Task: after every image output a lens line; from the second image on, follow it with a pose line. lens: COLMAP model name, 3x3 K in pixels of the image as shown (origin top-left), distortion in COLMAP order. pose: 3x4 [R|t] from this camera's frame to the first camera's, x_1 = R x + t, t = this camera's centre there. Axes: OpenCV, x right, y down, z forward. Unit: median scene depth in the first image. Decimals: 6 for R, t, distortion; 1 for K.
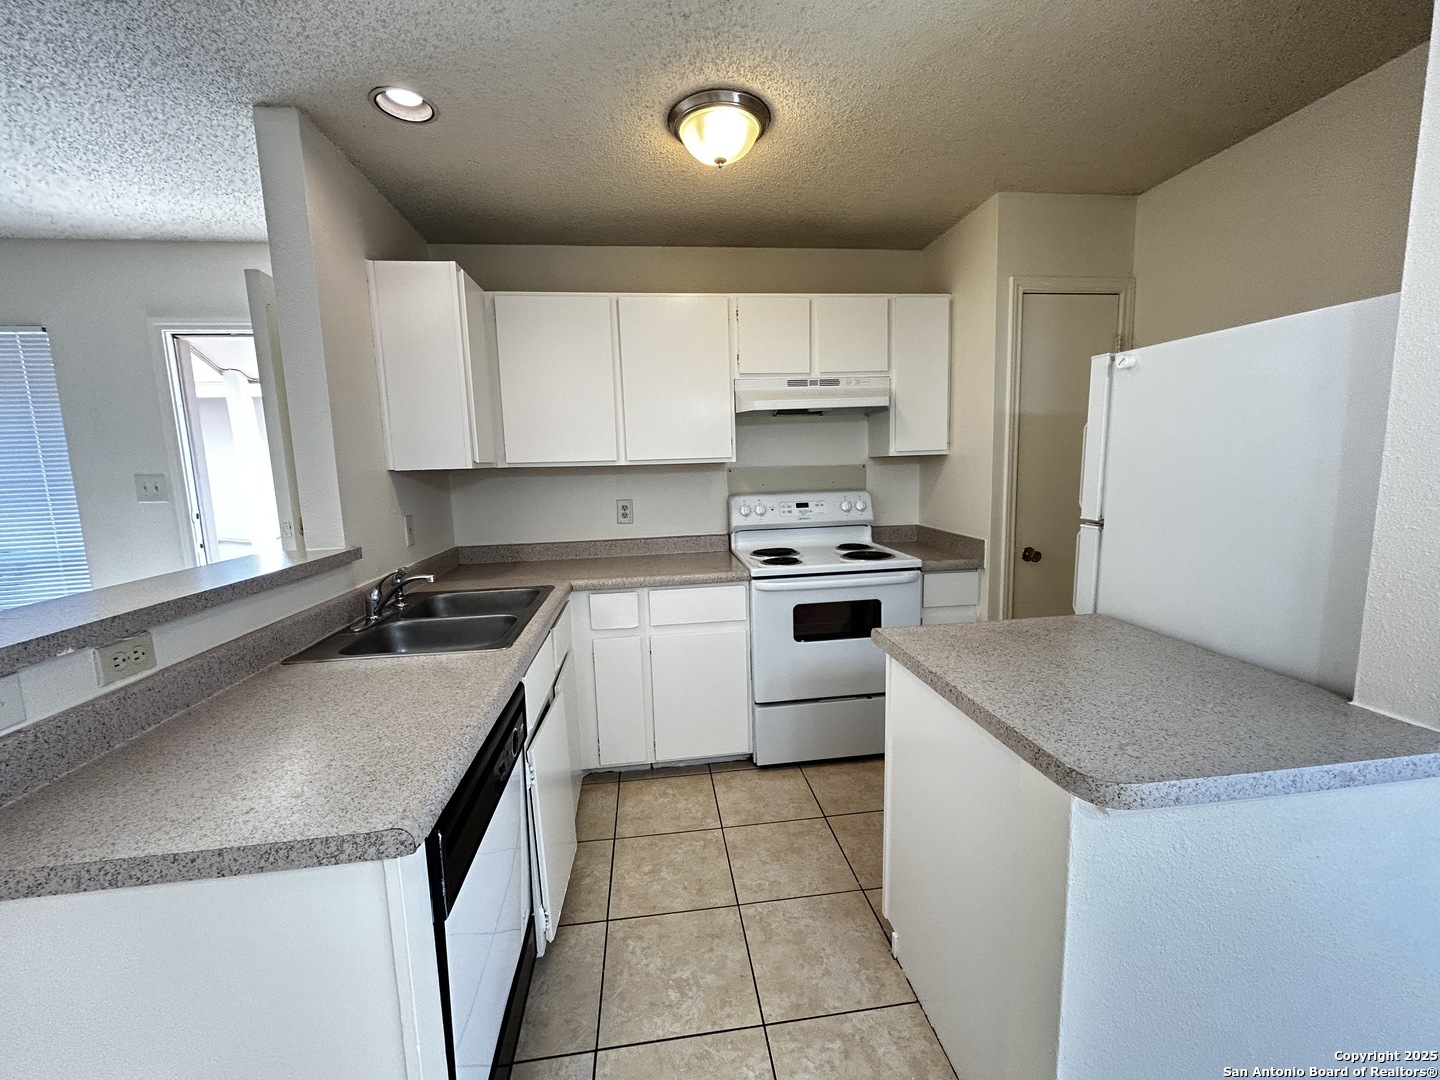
lens RADIAL K [[588.2, 0, 720.0], [0, 588.2, 540.0], [0, 0, 1]] dist [0.001752, -0.000124]
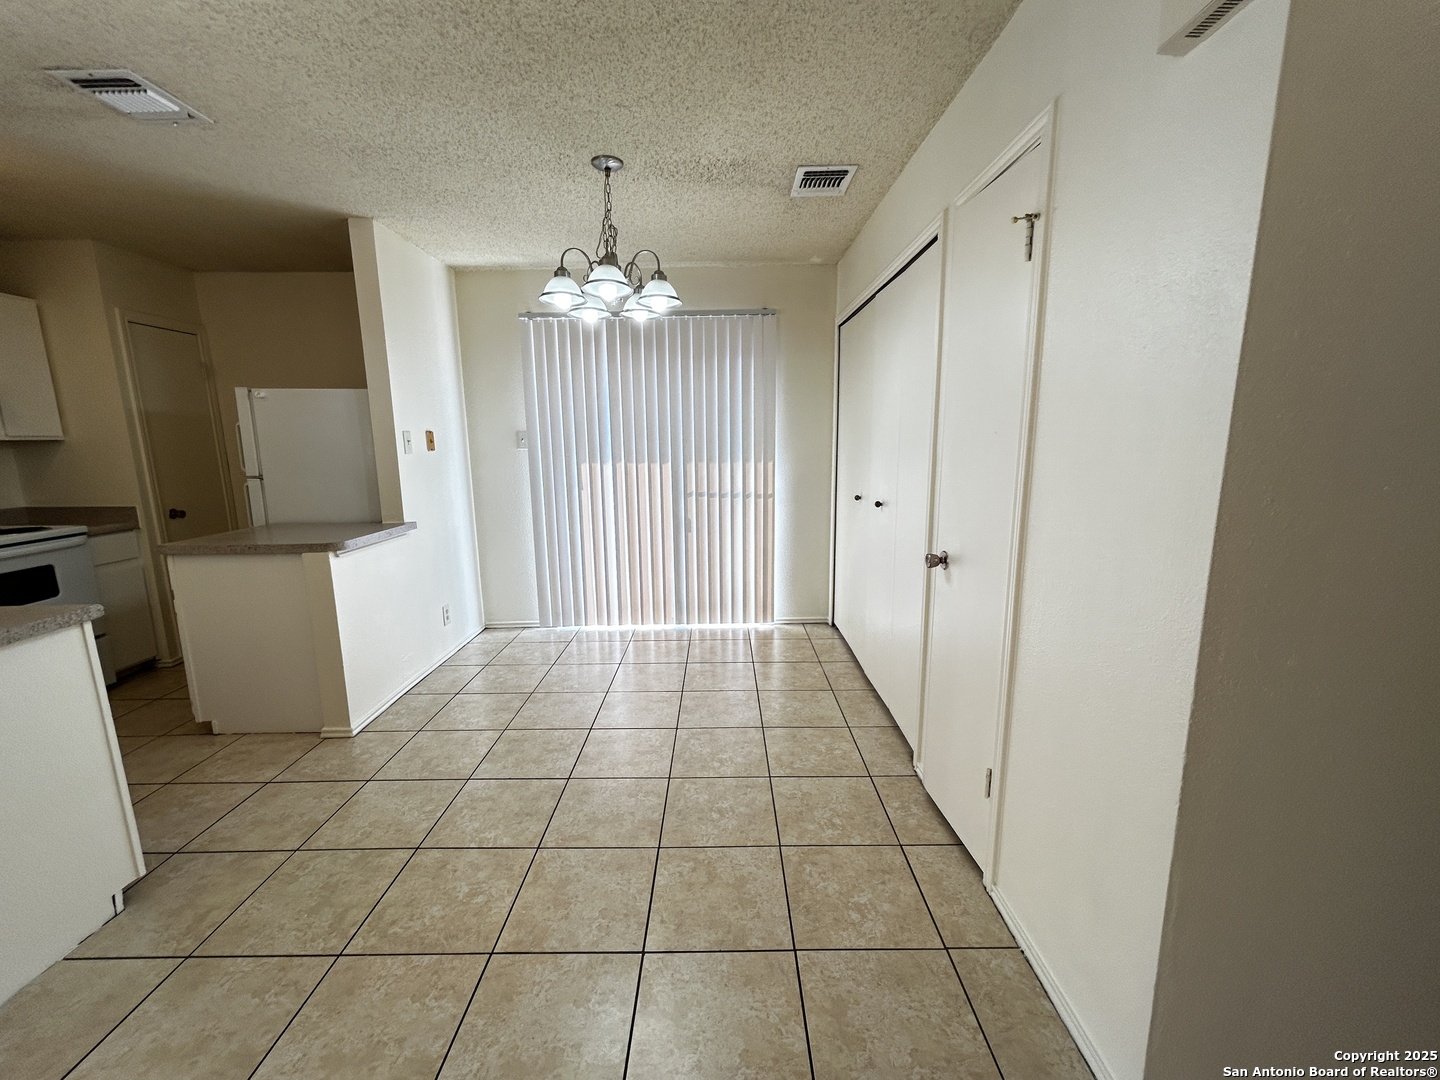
lens RADIAL K [[588.2, 0, 720.0], [0, 588.2, 540.0], [0, 0, 1]] dist [0.001752, -0.000124]
pose [[0.127853, -0.142997, 0.981430, -0.689241], [0.136637, 0.982655, 0.125375, 0.088092], [-0.982336, 0.118070, 0.145174, -0.460969]]
